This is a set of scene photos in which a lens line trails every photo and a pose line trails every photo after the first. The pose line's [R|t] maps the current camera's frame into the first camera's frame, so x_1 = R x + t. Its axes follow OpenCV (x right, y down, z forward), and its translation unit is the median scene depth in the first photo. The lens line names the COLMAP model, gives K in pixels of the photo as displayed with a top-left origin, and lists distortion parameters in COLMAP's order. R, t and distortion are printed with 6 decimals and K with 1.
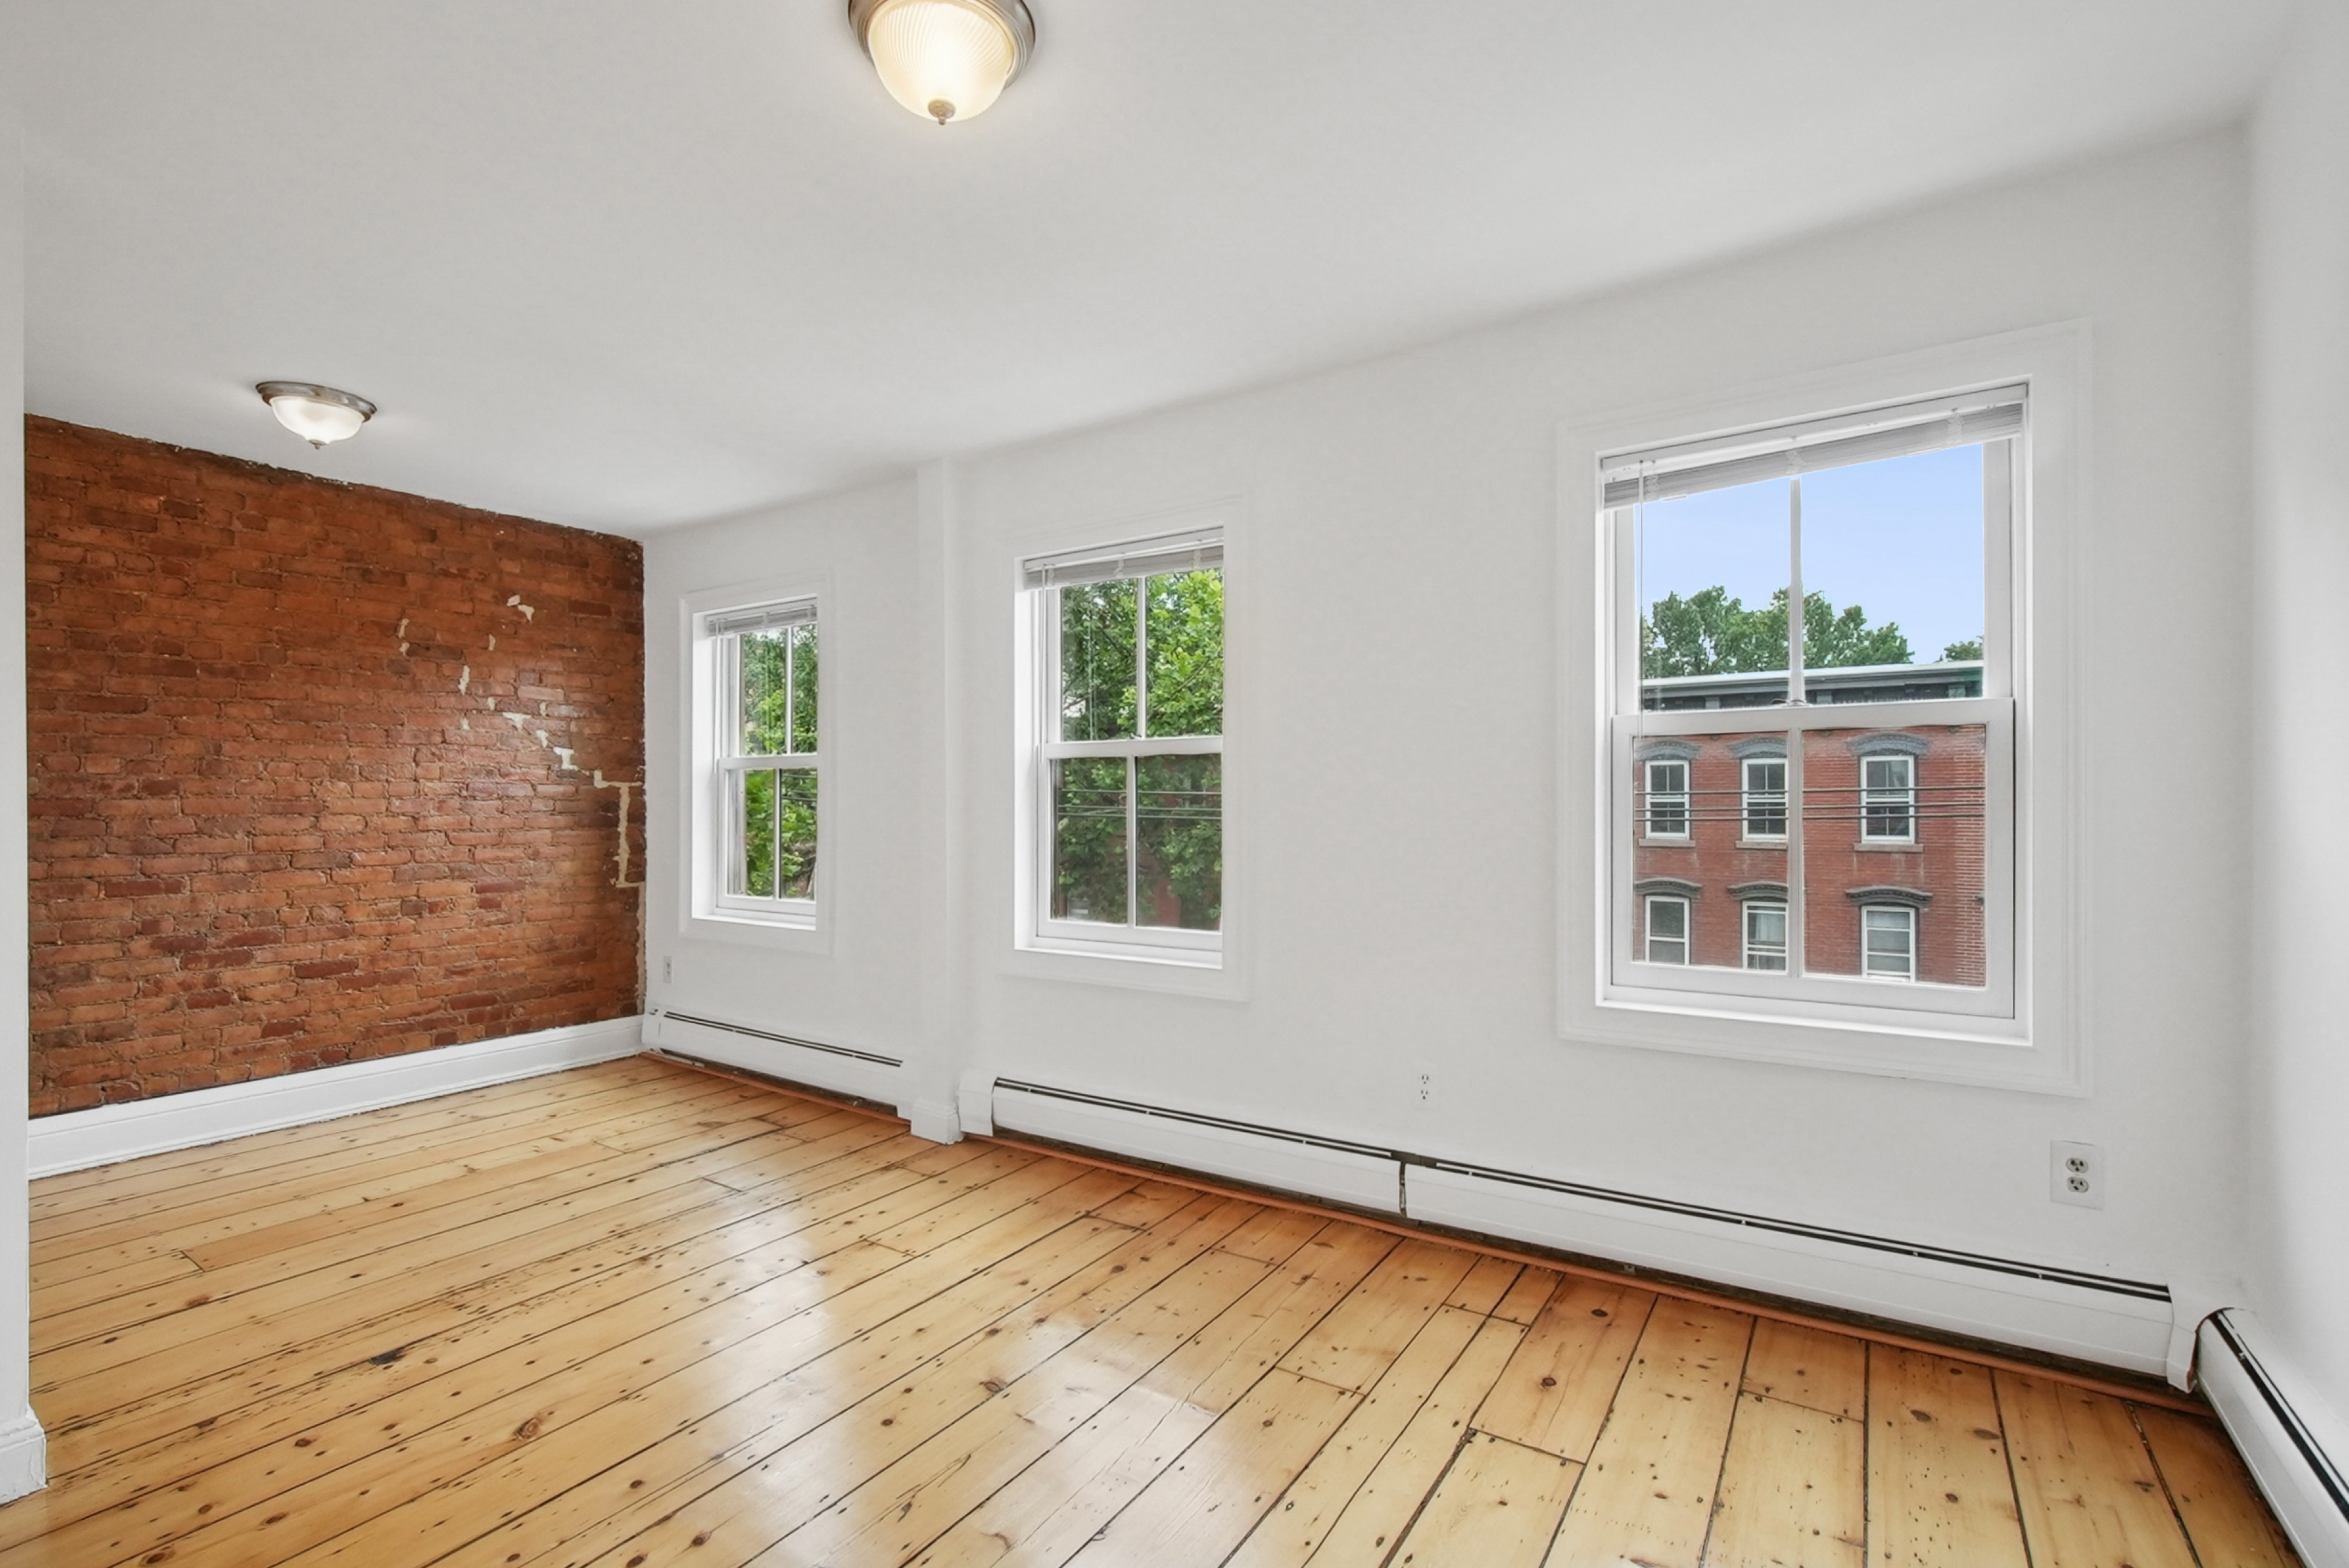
lens RADIAL K [[1062.1, 0, 1107.6], [0, 1062.1, 807.2], [0, 0, 1]] dist [0.021484, -0.003499]
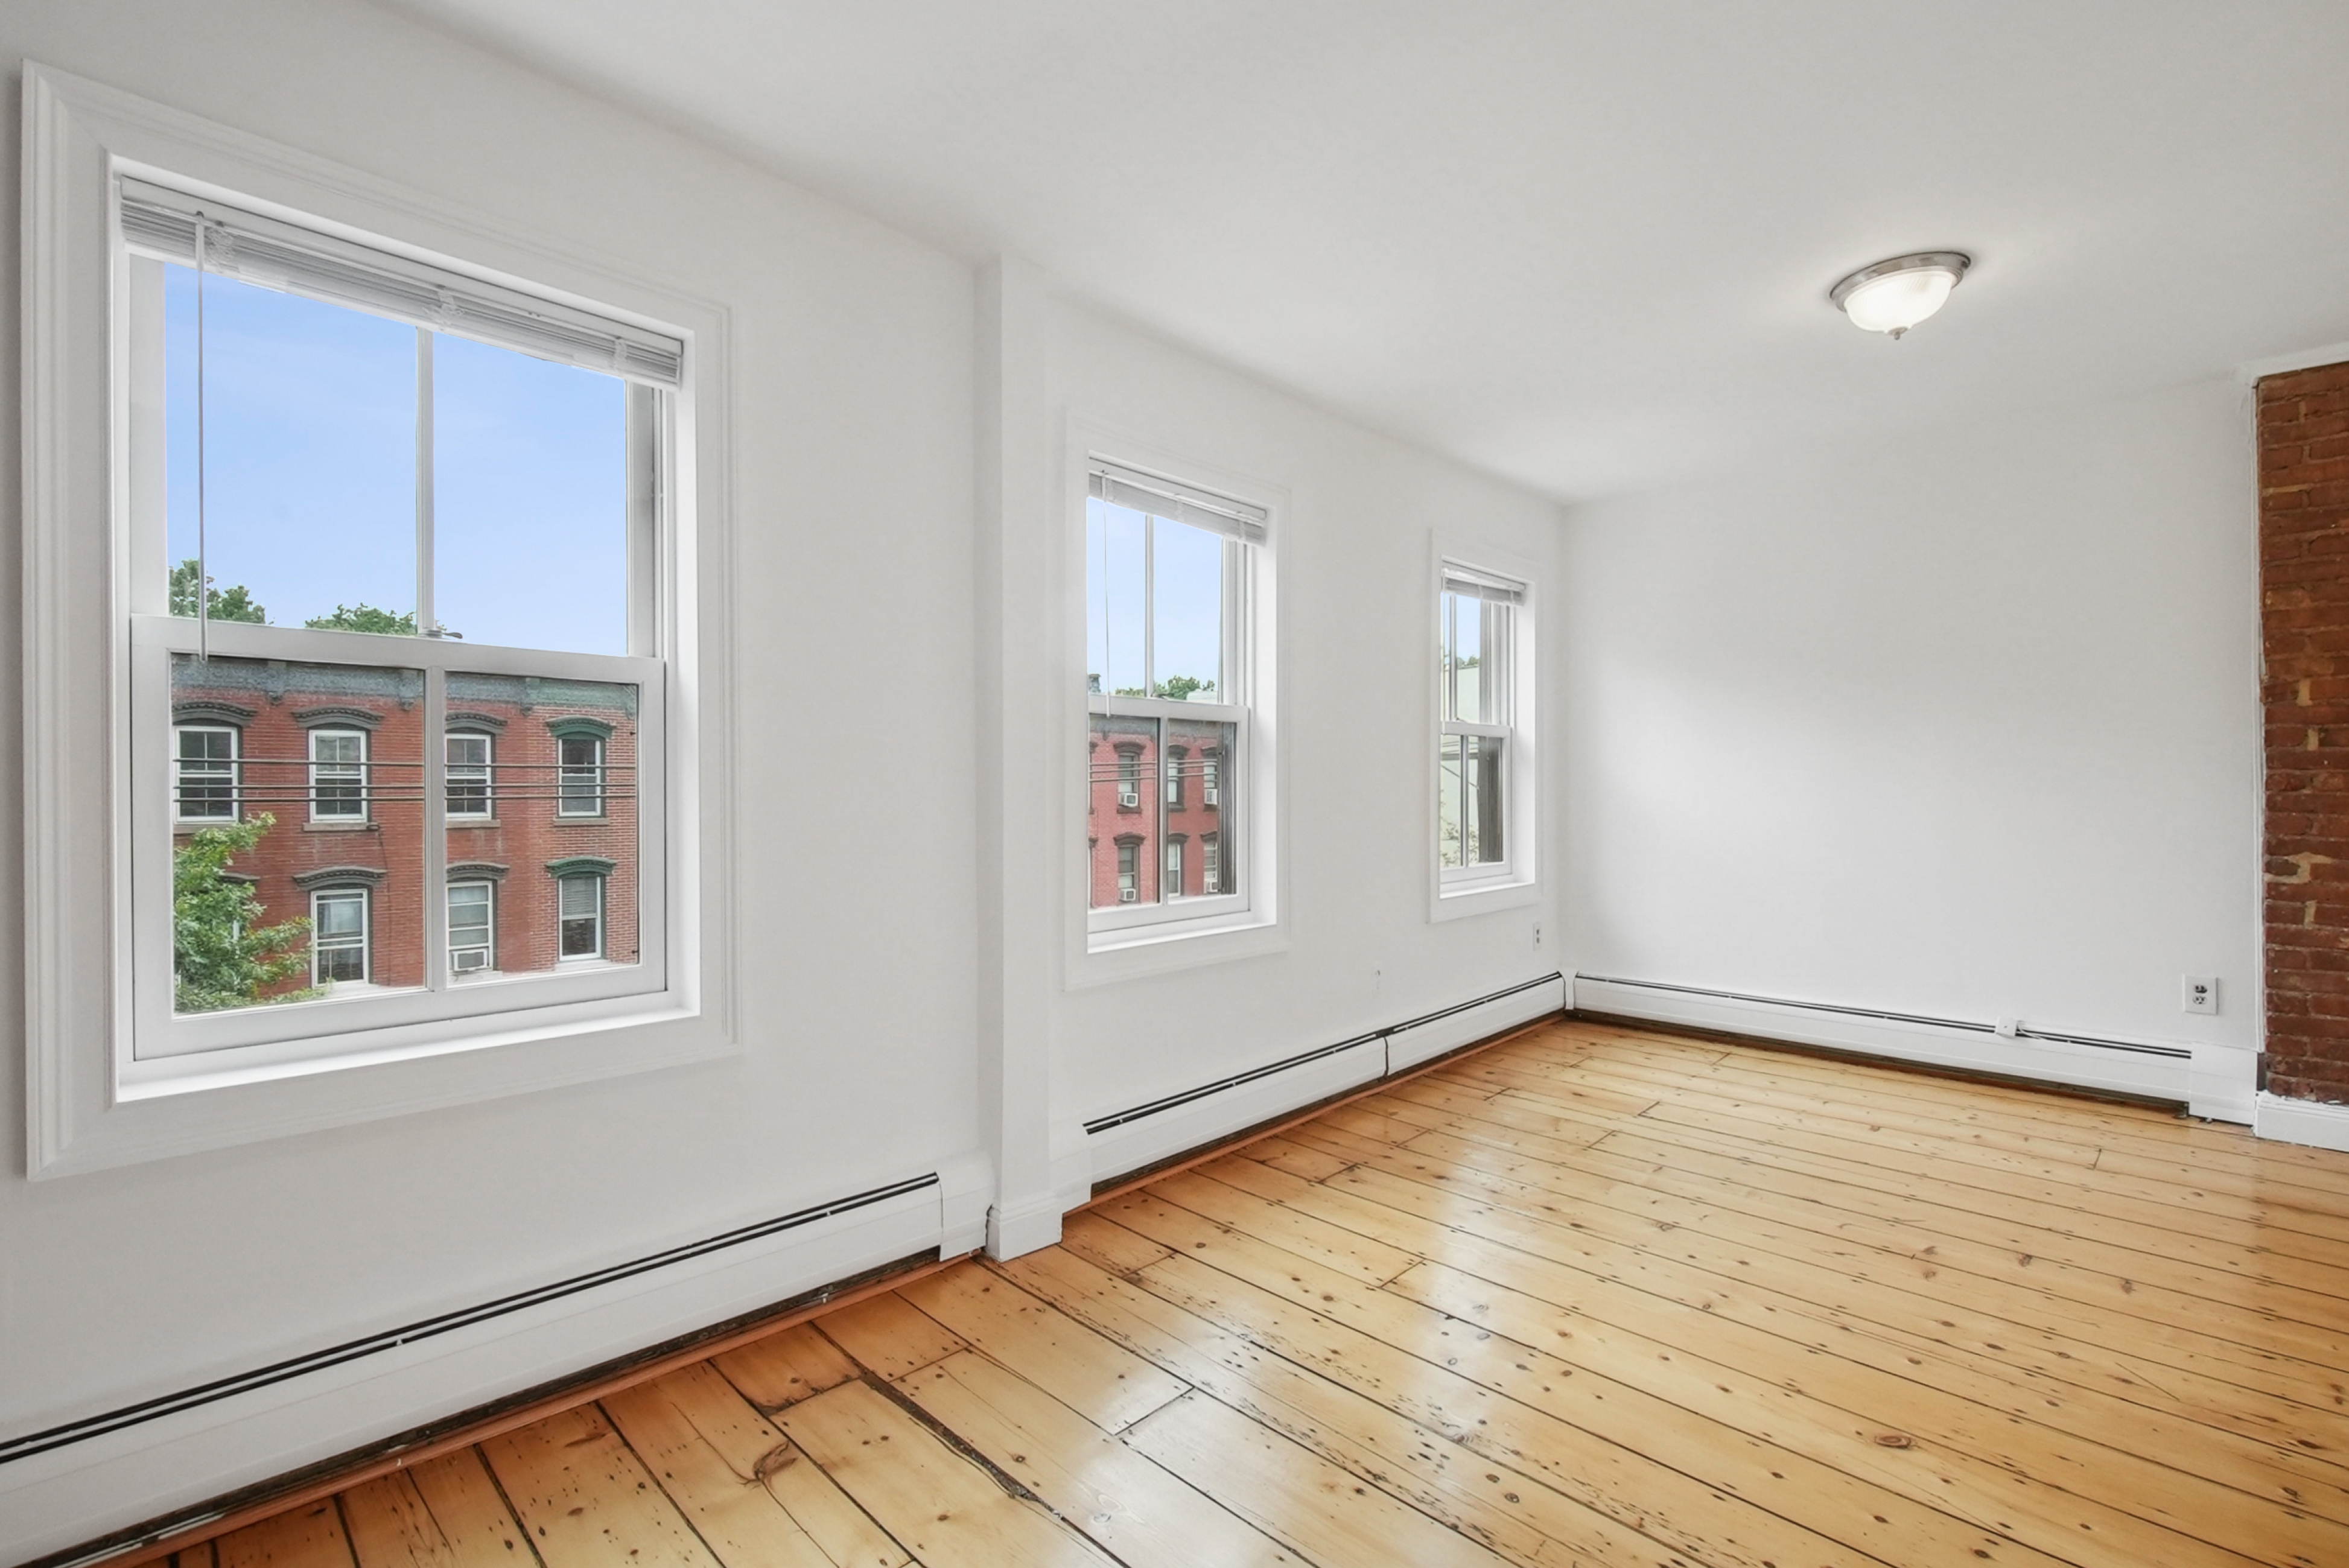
lens RADIAL K [[1062.1, 0, 1162.4], [0, 1062.1, 835.2], [0, 0, 1]] dist [0.021484, -0.003499]
pose [[0.136735, -0.039169, 0.989833, -0.782063], [-0.004329, 0.999185, 0.040137, 0.013160], [-0.990598, -0.009773, 0.136454, 0.773713]]
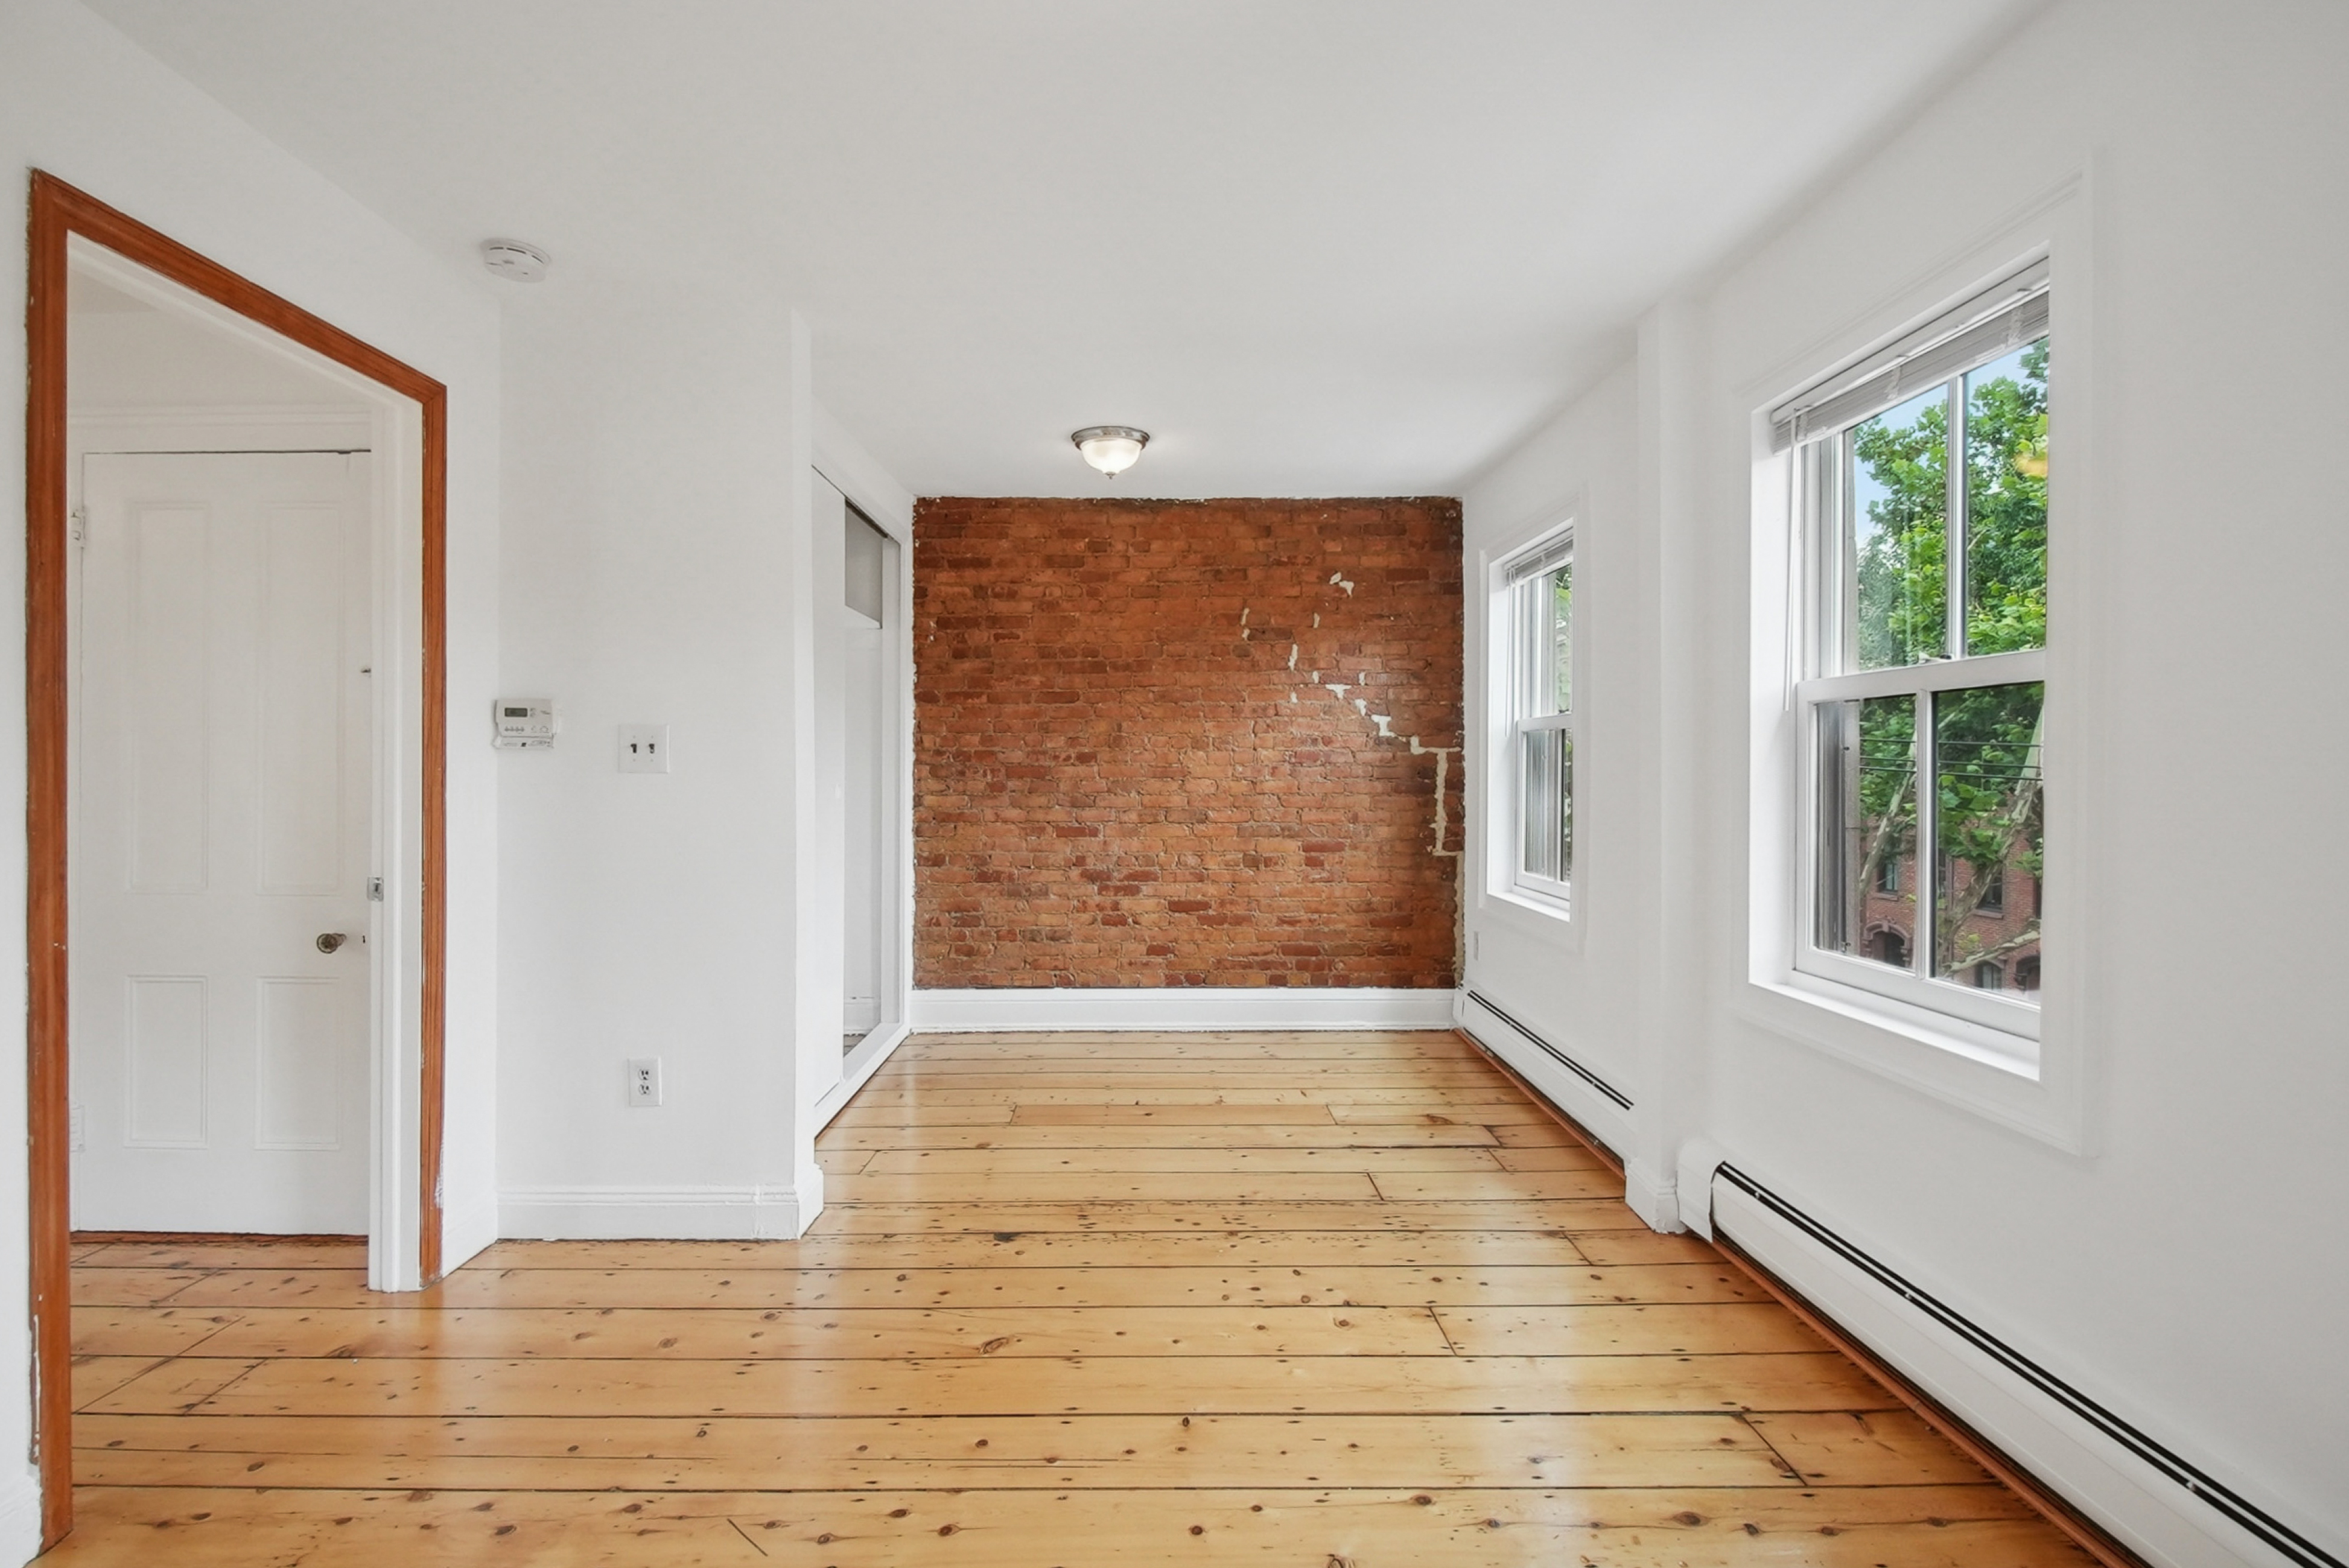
lens RADIAL K [[1062.1, 0, 1153.4], [0, 1062.1, 796.7], [0, 0, 1]] dist [0.021484, -0.003499]
pose [[0.599970, 0.022966, -0.799693, 0.210952], [-0.005011, 0.999676, 0.024950, -0.002949], [0.800007, -0.010962, 0.599891, 0.251321]]
